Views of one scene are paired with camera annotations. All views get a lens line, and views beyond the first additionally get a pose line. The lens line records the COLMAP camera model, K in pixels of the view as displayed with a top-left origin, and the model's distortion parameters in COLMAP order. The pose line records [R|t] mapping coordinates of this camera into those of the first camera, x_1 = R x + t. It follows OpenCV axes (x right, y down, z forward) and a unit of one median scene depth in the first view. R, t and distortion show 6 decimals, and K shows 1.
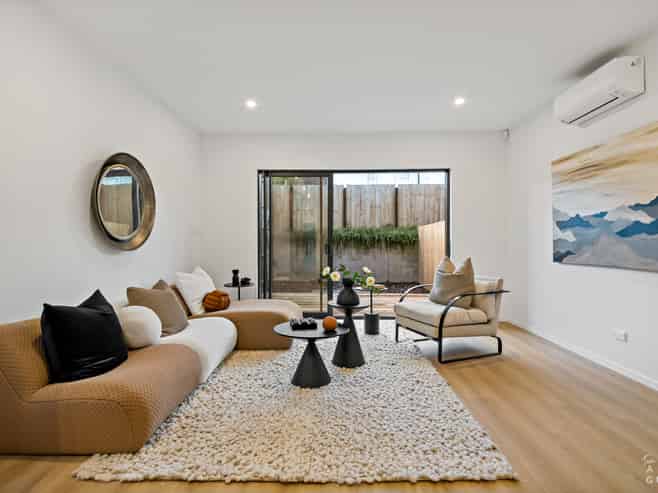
lens RADIAL K [[338.0, 0, 326.4], [0, 338.0, 247.8], [0, 0, 1]] dist [-0.005185, -0.001612]
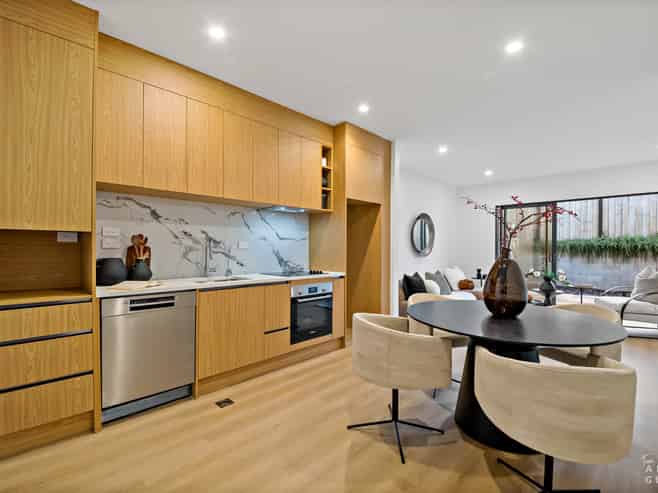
lens RADIAL K [[295.6, 0, 326.6], [0, 295.6, 249.7], [0, 0, 1]] dist [-0.019979, -0.000737]
pose [[0.708957, 0.001264, -0.705251, 0.283781], [-0.010710, 0.999902, -0.008974, -0.011886], [0.705171, 0.013915, 0.708901, -0.720613]]
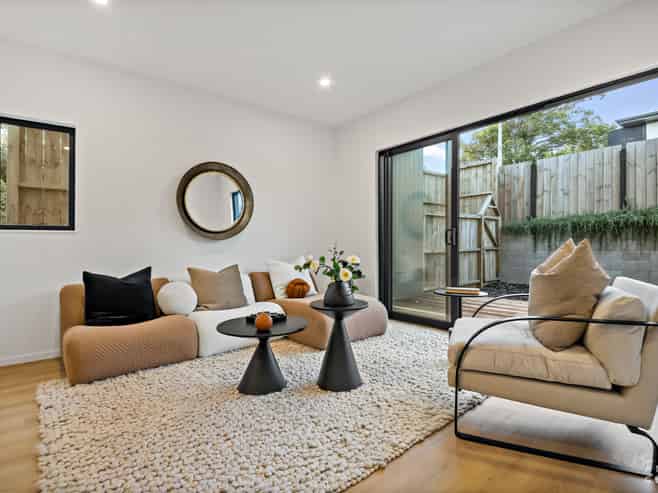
lens RADIAL K [[338.0, 0, 328.1], [0, 338.0, 246.6], [0, 0, 1]] dist [-0.005185, -0.001612]
pose [[0.659703, -0.008464, -0.751478, 0.545251], [0.007983, 0.999959, -0.004255, 0.037800], [0.751484, -0.003192, 0.659744, 0.440937]]
